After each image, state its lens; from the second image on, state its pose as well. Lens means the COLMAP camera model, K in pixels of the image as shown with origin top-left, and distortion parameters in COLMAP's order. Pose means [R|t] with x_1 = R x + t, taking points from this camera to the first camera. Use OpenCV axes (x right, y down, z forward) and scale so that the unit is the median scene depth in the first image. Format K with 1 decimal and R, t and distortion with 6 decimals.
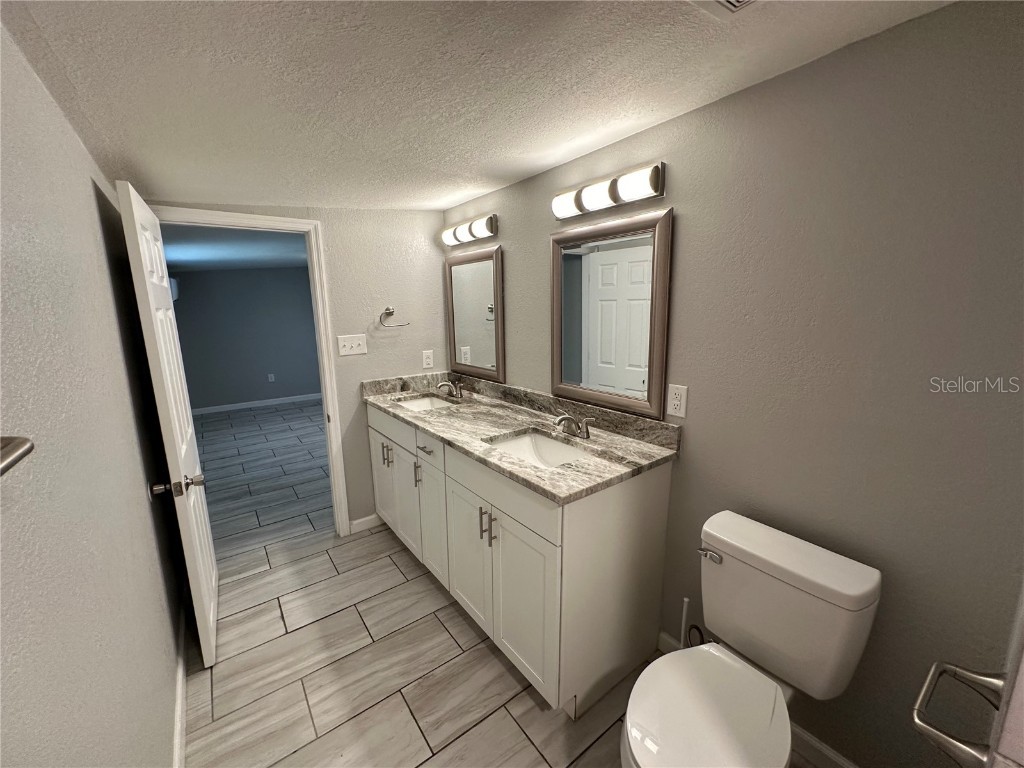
lens RADIAL K [[410.8, 0, 510.1], [0, 410.8, 382.9], [0, 0, 1]] dist [-0.003949, 0.001705]
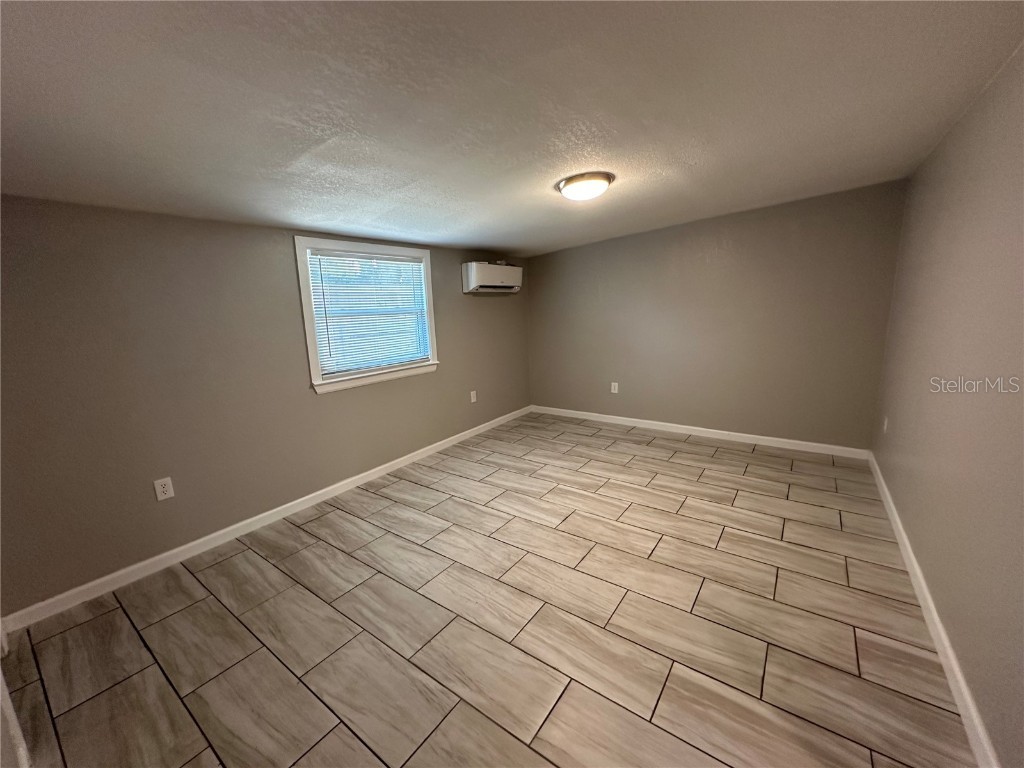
lens RADIAL K [[410.8, 0, 511.7], [0, 410.8, 383.1], [0, 0, 1]] dist [-0.003949, 0.001705]
pose [[0.303492, 0.185434, -0.934616, 0.168674], [-0.143686, 0.978570, 0.147497, -0.295208], [0.941938, 0.089527, 0.323633, 1.626928]]
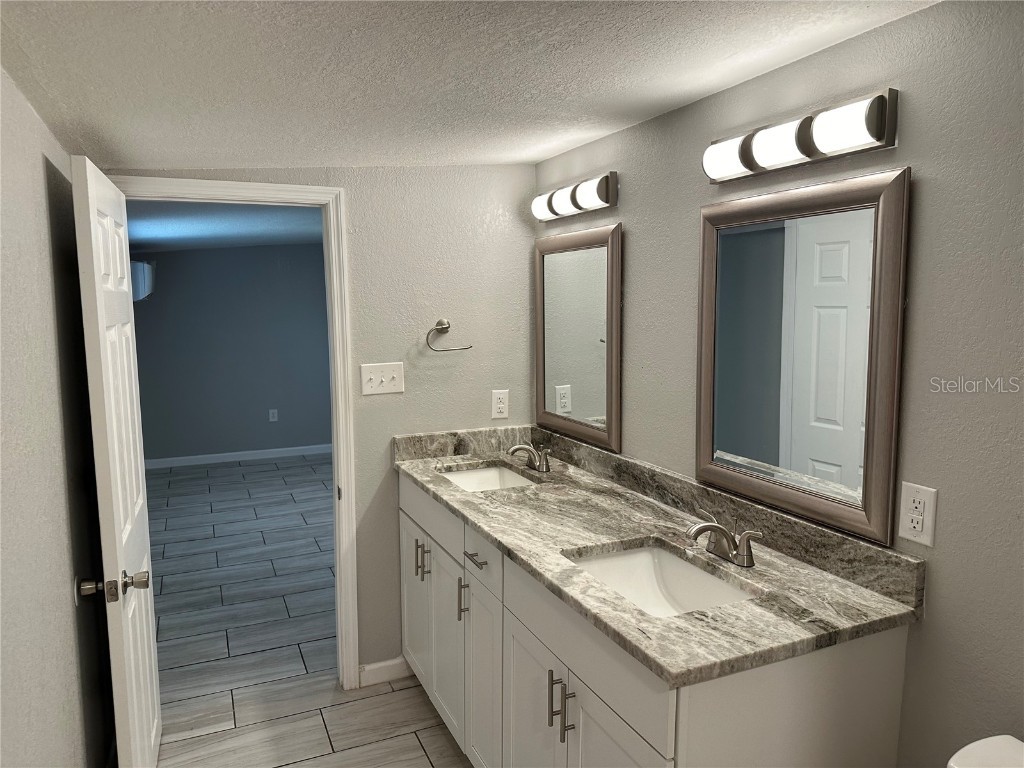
lens RADIAL K [[715.5, 0, 517.1], [0, 715.5, 382.3], [0, 0, 1]] dist [0.054429, -0.065034]
pose [[0.976593, 0.034245, -0.212353, 0.064627], [-0.048939, 0.996728, -0.064329, -0.030785], [0.209455, 0.073216, 0.975073, -0.038087]]
